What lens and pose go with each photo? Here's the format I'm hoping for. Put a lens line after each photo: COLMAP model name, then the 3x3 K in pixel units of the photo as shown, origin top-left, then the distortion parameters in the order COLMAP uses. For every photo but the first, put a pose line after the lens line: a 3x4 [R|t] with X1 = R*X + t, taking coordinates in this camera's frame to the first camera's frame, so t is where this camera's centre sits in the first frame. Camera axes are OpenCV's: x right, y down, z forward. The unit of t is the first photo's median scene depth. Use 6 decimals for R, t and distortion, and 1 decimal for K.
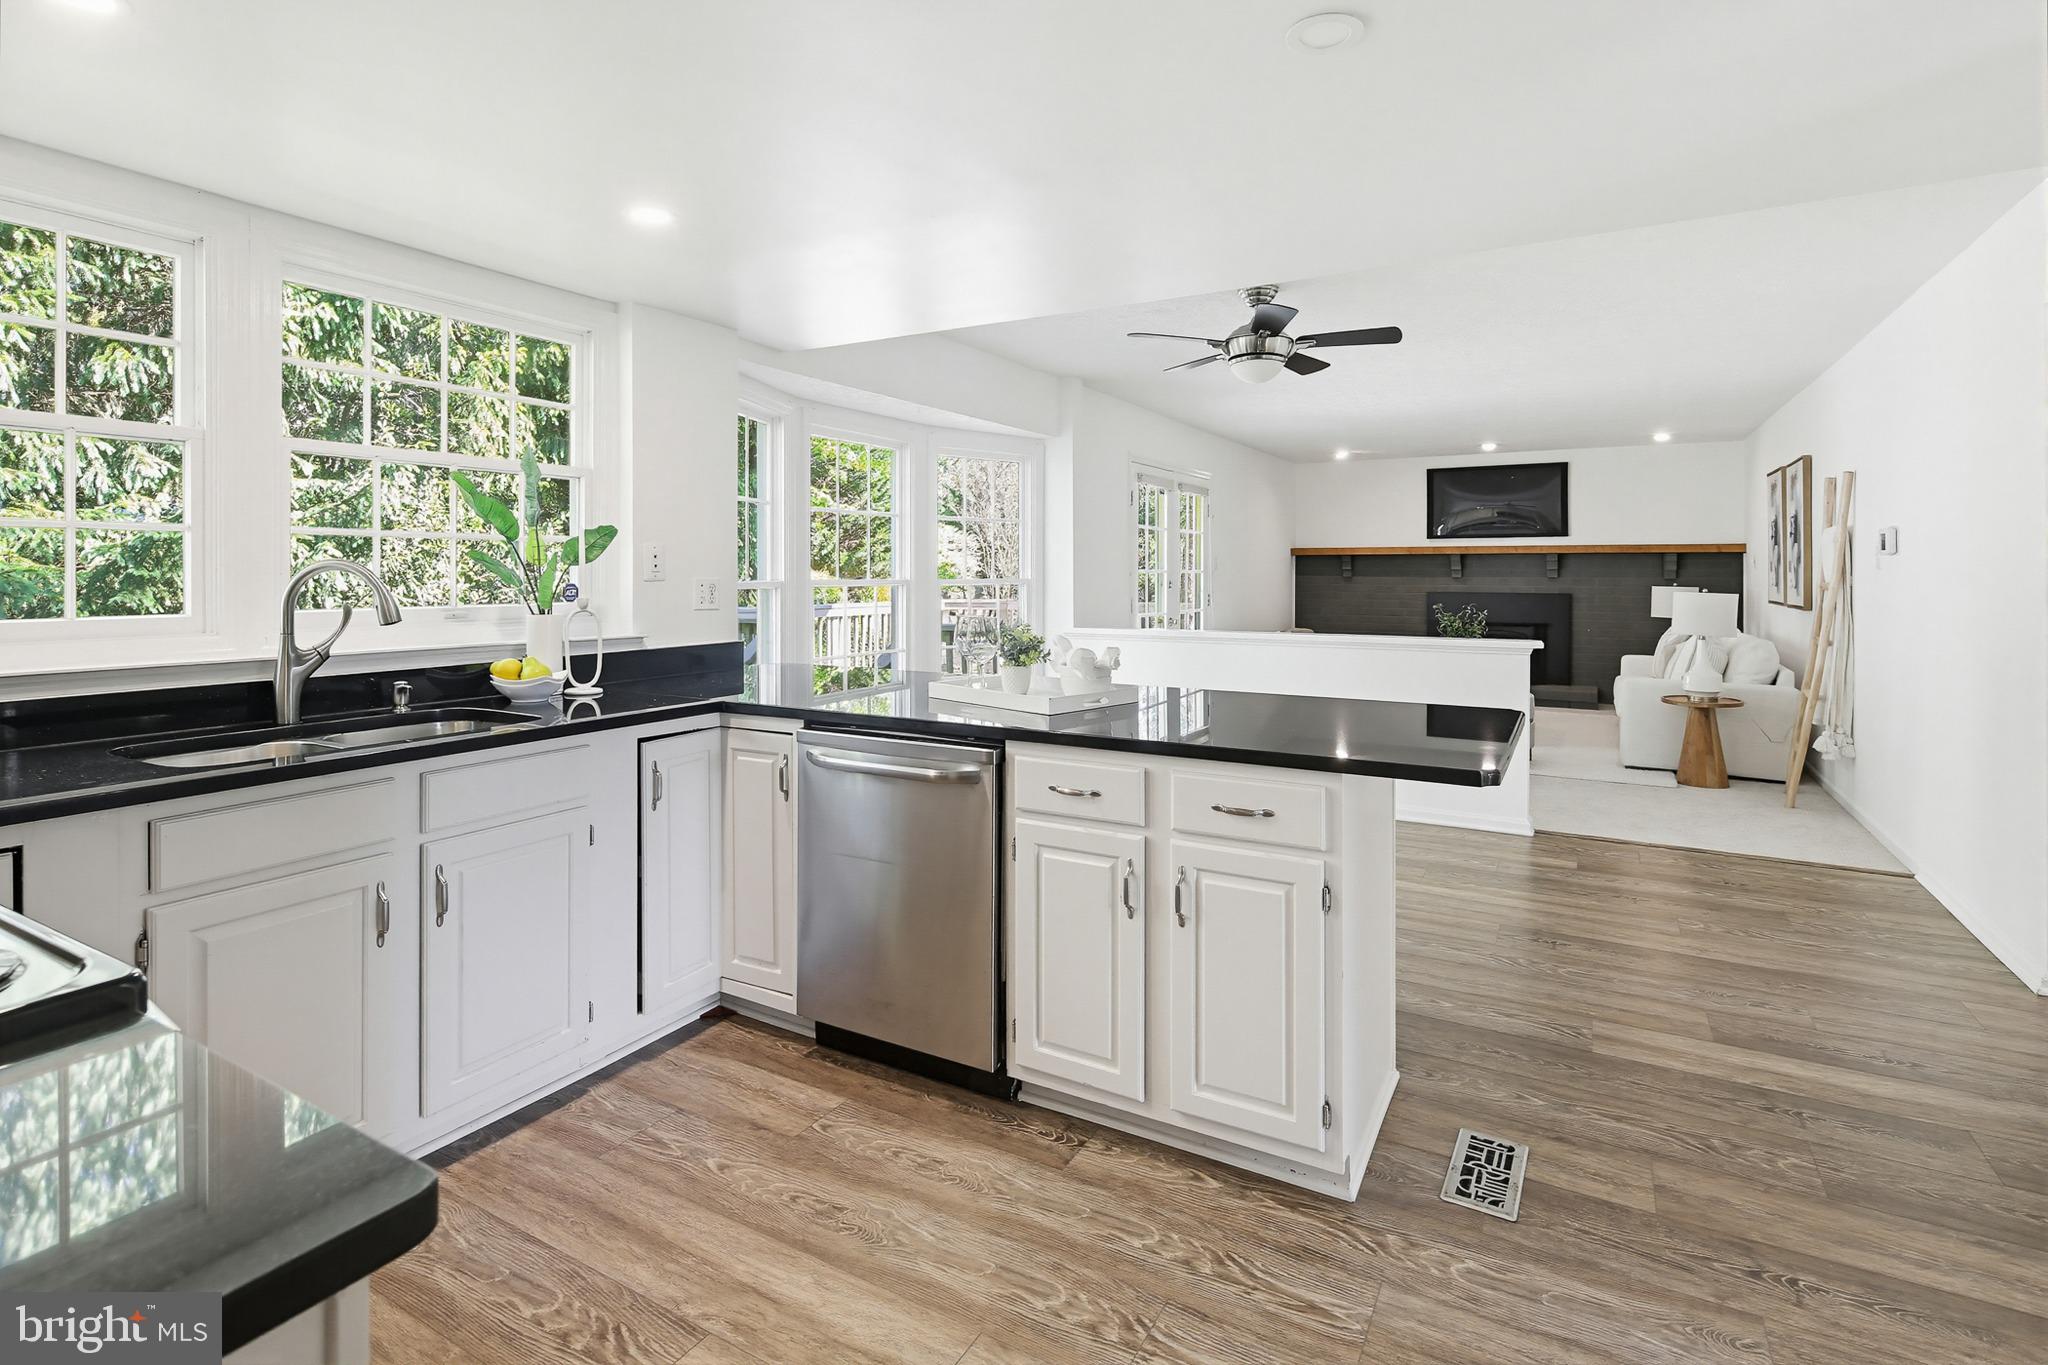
lens RADIAL K [[995.4, 0, 1021.4], [0, 995.4, 574.8], [0, 0, 1]] dist [0.003041, -0.001247]
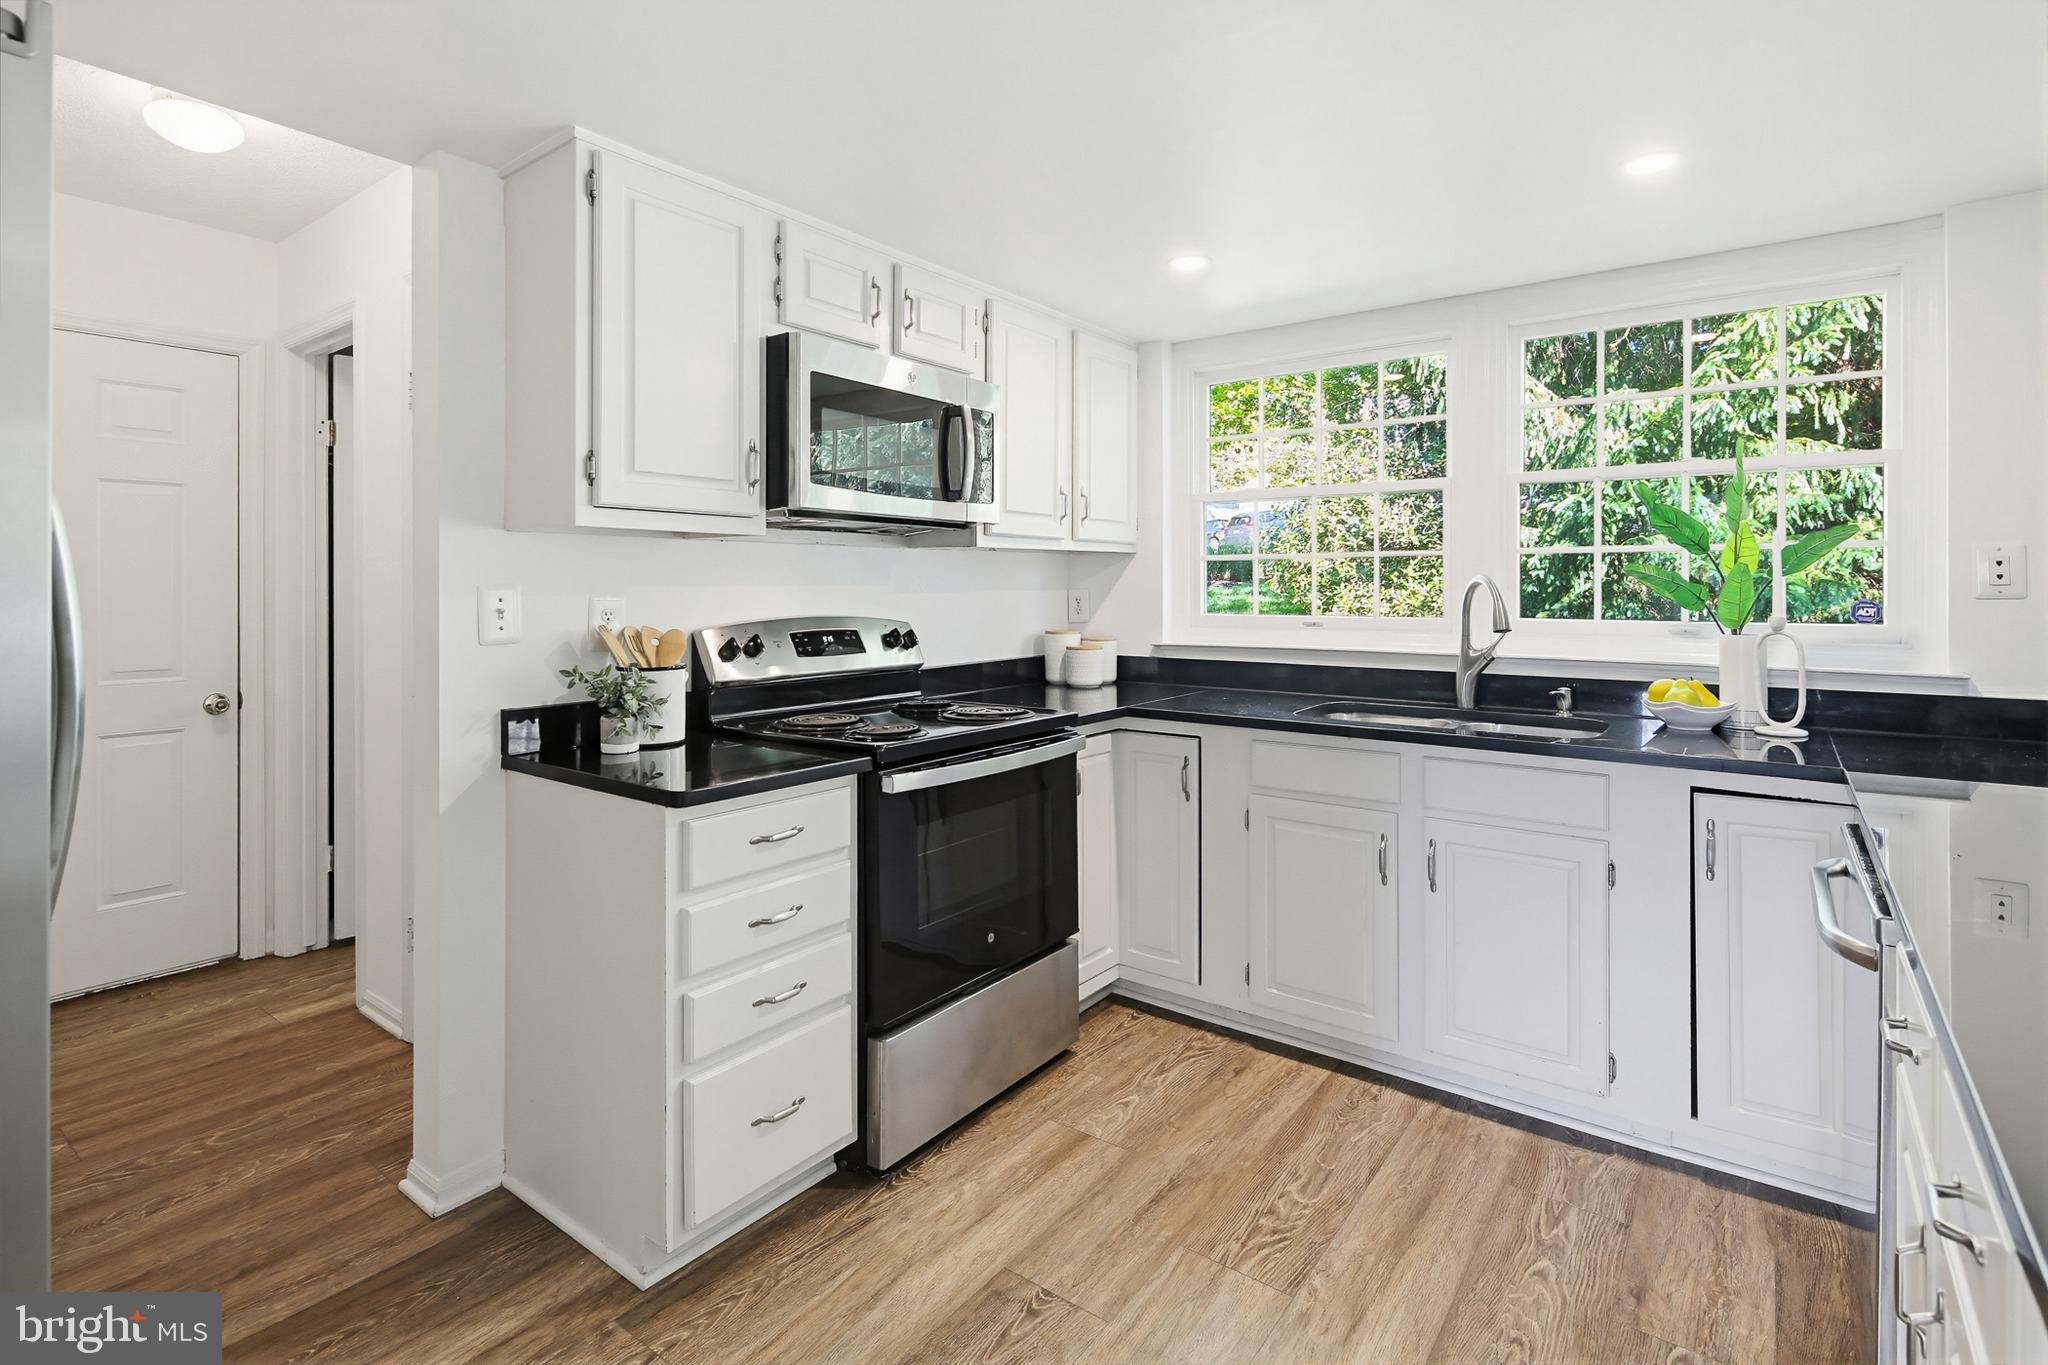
lens RADIAL K [[995.4, 0, 1021.3], [0, 995.4, 585.2], [0, 0, 1]] dist [0.003041, -0.001247]
pose [[-0.130757, -0.002629, -0.991411, 0.567171], [0.000704, 0.999996, -0.002745, -0.002108], [0.991414, -0.001056, -0.130755, 0.609425]]
